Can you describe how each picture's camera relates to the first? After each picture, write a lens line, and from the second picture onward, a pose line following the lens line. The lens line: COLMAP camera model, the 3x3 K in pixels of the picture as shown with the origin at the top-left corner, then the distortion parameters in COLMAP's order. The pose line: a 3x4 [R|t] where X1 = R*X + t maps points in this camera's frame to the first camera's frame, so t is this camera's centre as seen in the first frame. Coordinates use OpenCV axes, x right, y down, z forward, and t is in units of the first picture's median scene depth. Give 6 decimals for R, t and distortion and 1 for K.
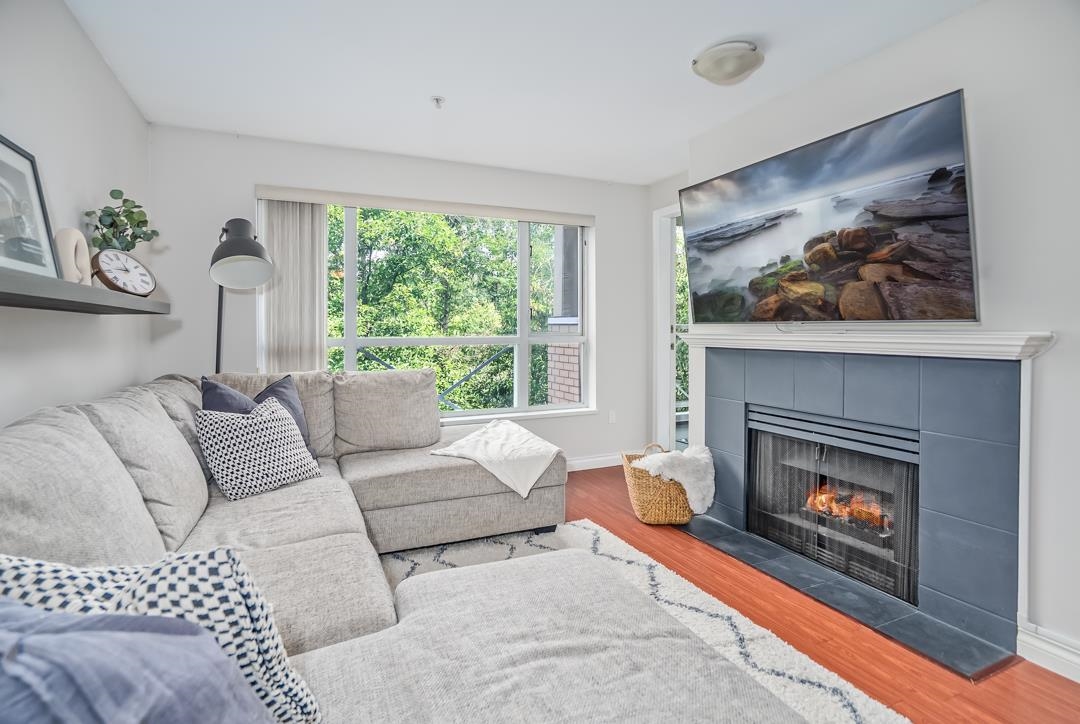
lens RADIAL K [[516.2, 0, 517.3], [0, 516.2, 331.5], [0, 0, 1]] dist [-0.001195, -0.000126]
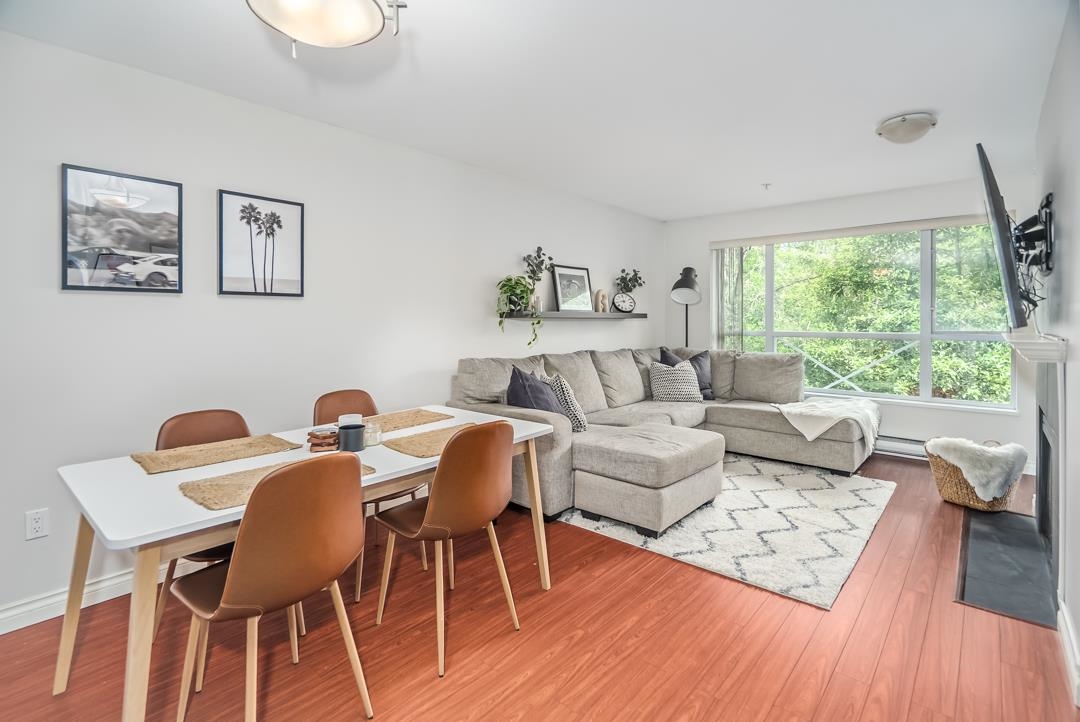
lens RADIAL K [[510.1, 0, 540.2], [0, 510.1, 318.6], [0, 0, 1]] dist [0.000475, 0.000177]
pose [[0.430975, 0.002315, -0.902361, 0.985210], [-0.006017, 0.999982, -0.000309, -0.025512], [0.902344, 0.005563, 0.430981, -0.328482]]
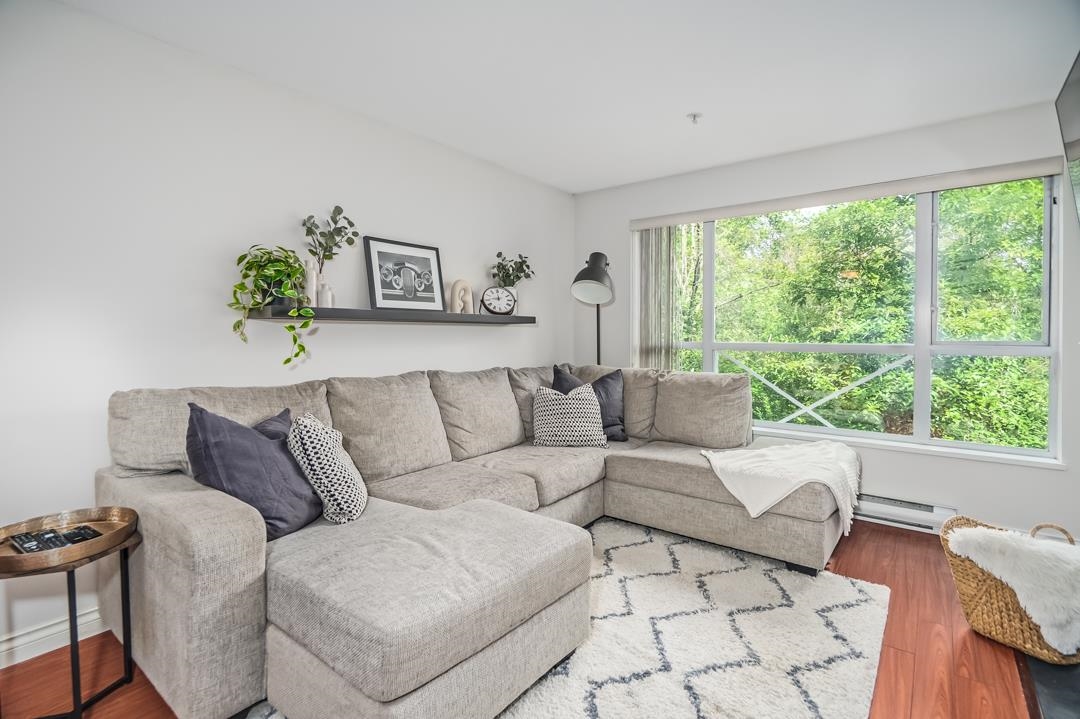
lens RADIAL K [[516.7, 0, 540.0], [0, 516.7, 337.4], [0, 0, 1]] dist [0.000072, -0.000099]
pose [[0.486003, 0.010373, -0.873896, 0.618287], [-0.007253, 0.999943, 0.007836, -0.003939], [0.873927, 0.002530, 0.486050, 0.214396]]
